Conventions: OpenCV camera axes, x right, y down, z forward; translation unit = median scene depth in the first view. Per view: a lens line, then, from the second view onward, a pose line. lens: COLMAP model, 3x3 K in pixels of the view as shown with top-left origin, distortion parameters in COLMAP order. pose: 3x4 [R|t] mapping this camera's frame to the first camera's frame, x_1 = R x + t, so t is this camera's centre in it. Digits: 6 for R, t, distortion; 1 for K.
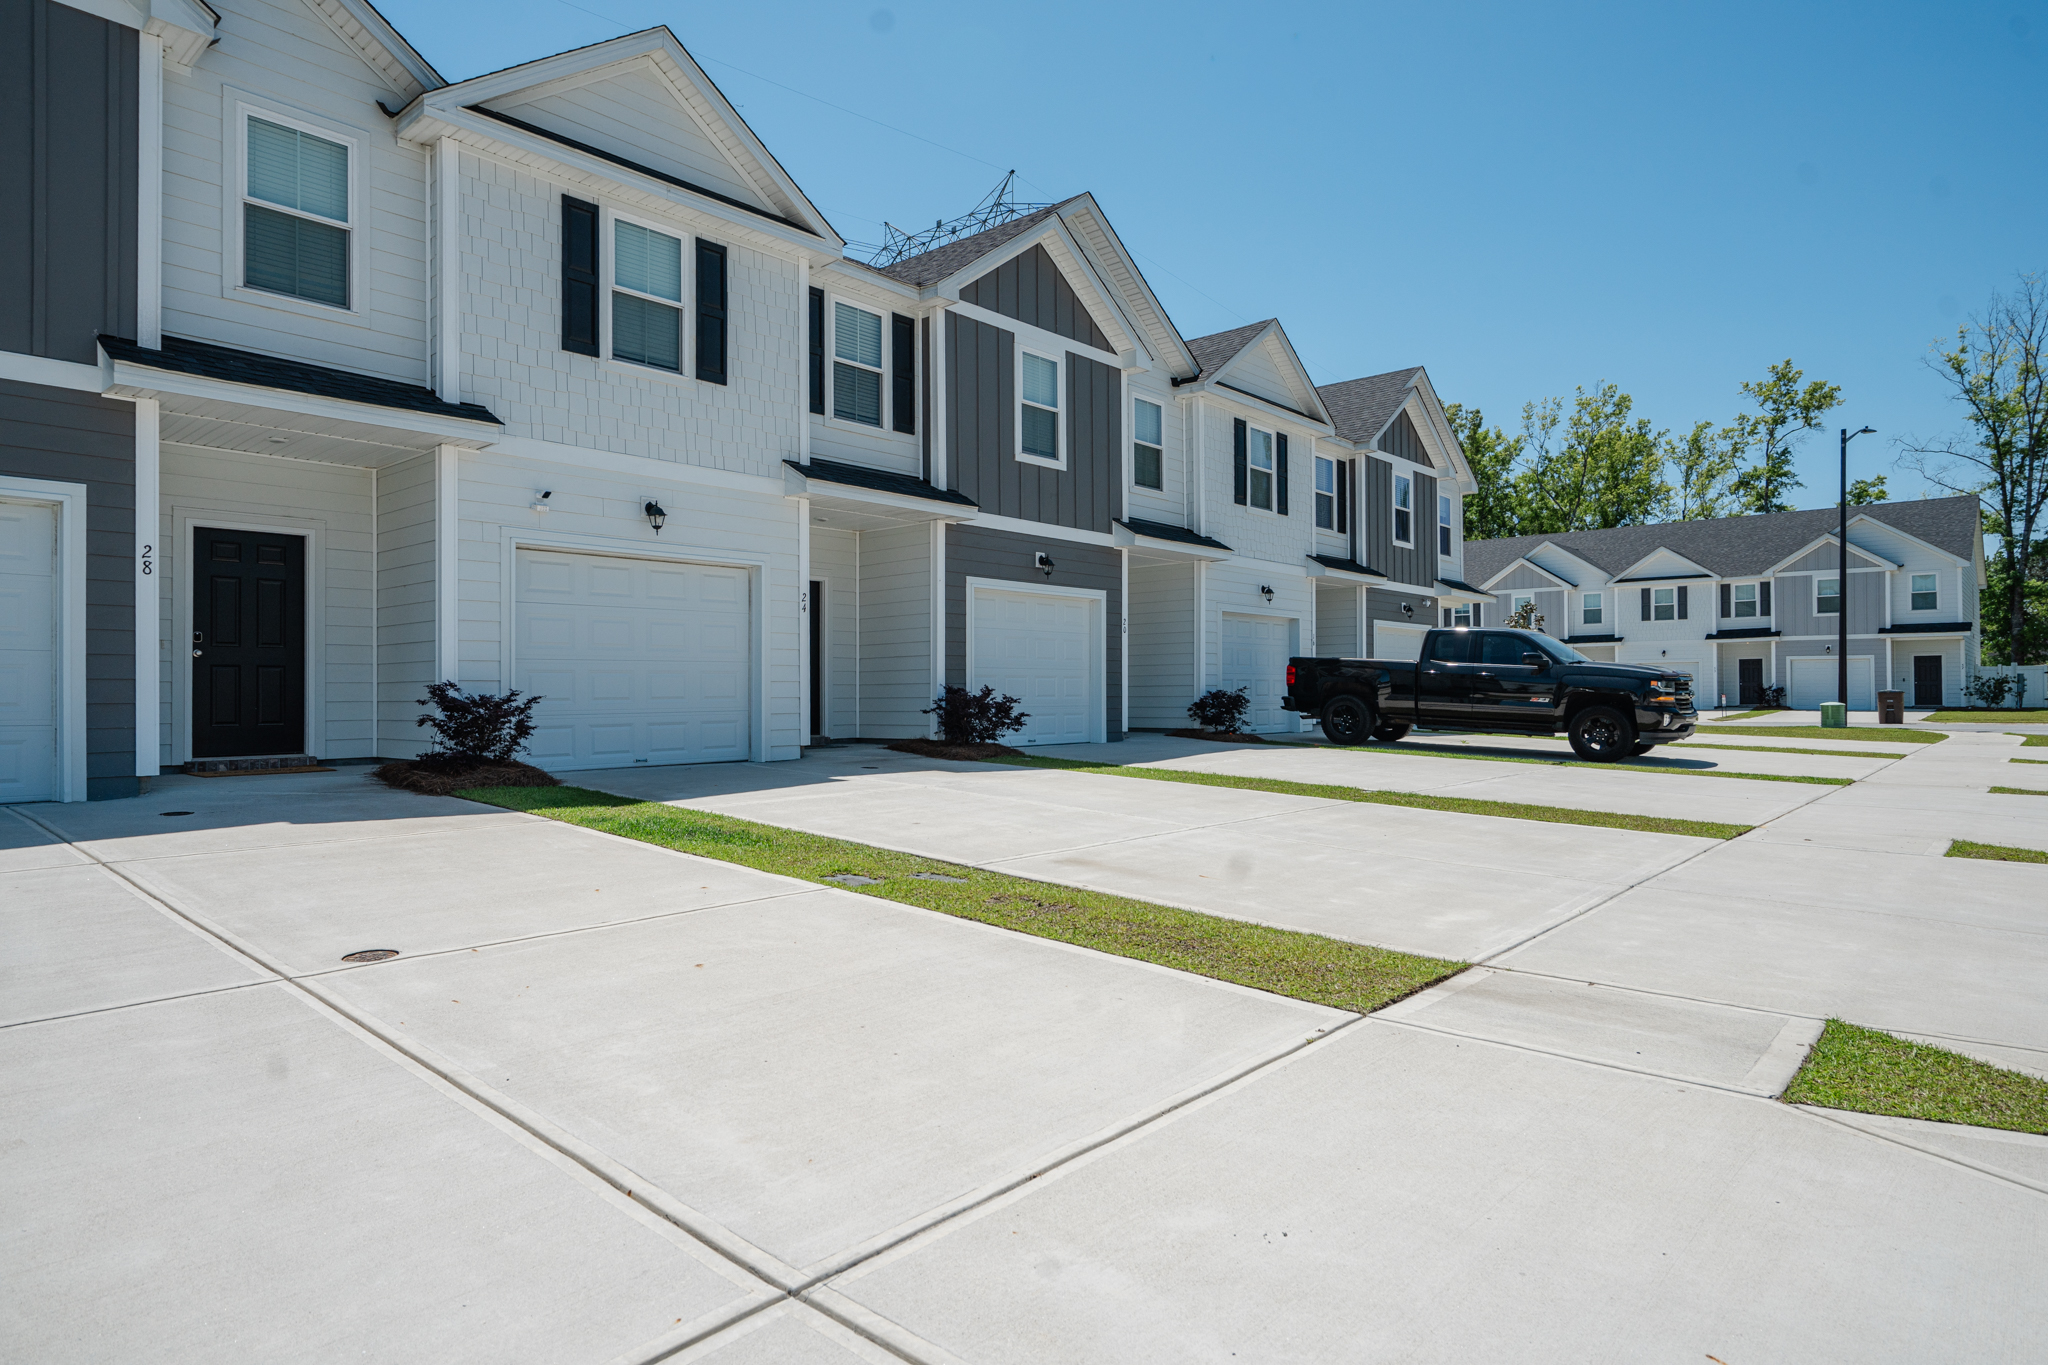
lens RADIAL K [[1124.3, 0, 1024.0], [0, 1124.3, 682.5], [0, 0, 1]] dist [-0.006974, -0.000487]
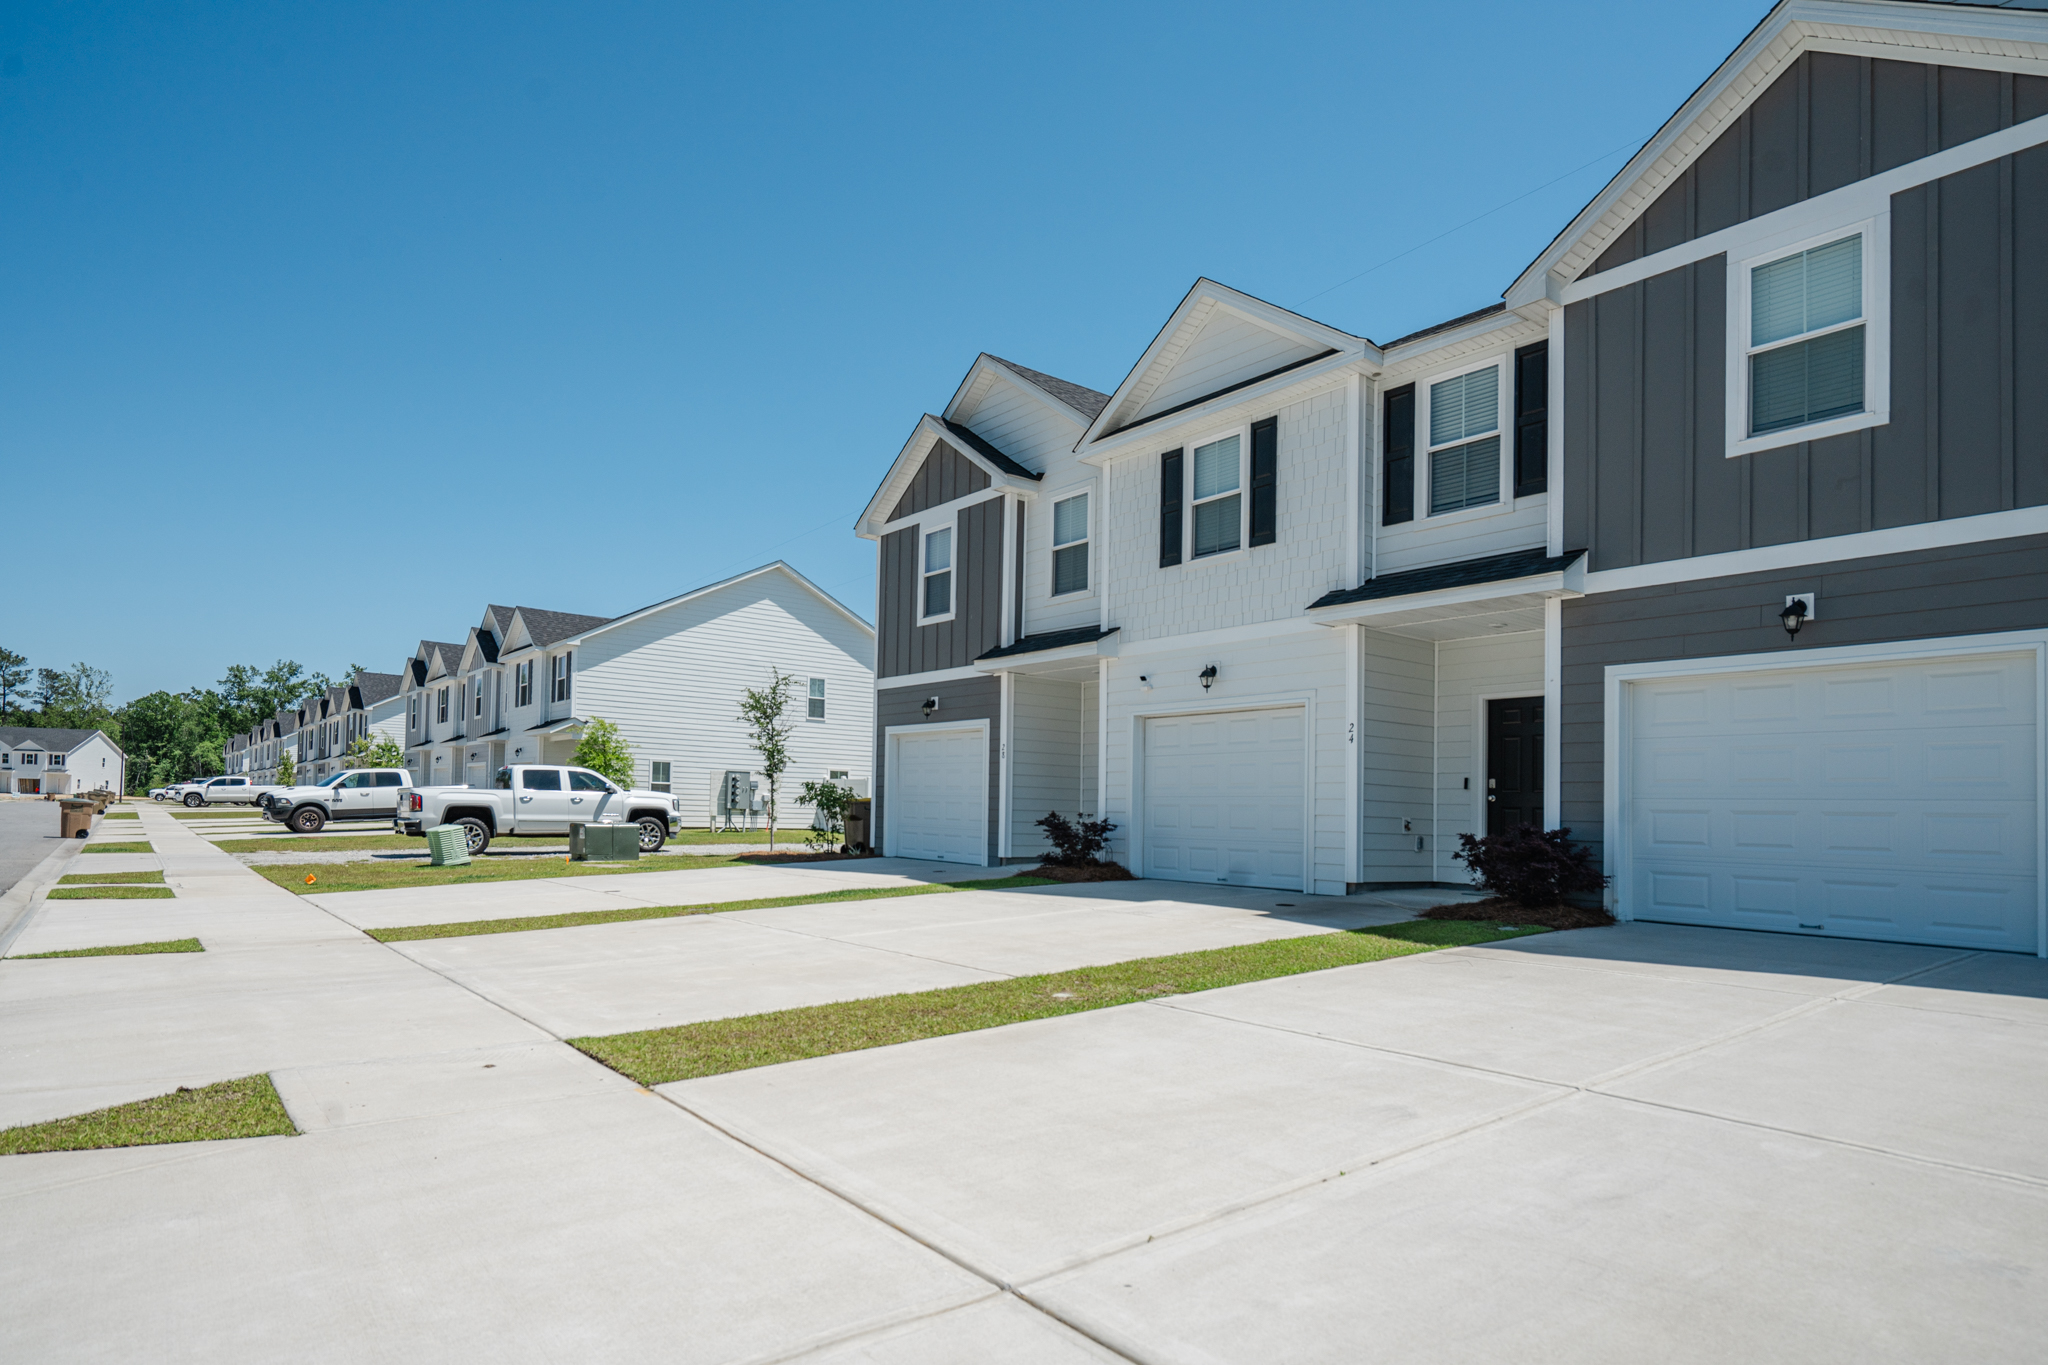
lens RADIAL K [[1134.7, 0, 1024.1], [0, 1134.7, 815.5], [0, 0, 1]] dist [-0.002080, -0.000657]
pose [[-0.174510, -0.001526, -0.984654, 0.933850], [-0.020940, 0.999778, 0.002162, 0.003073], [0.984433, 0.020996, -0.174504, 1.041916]]
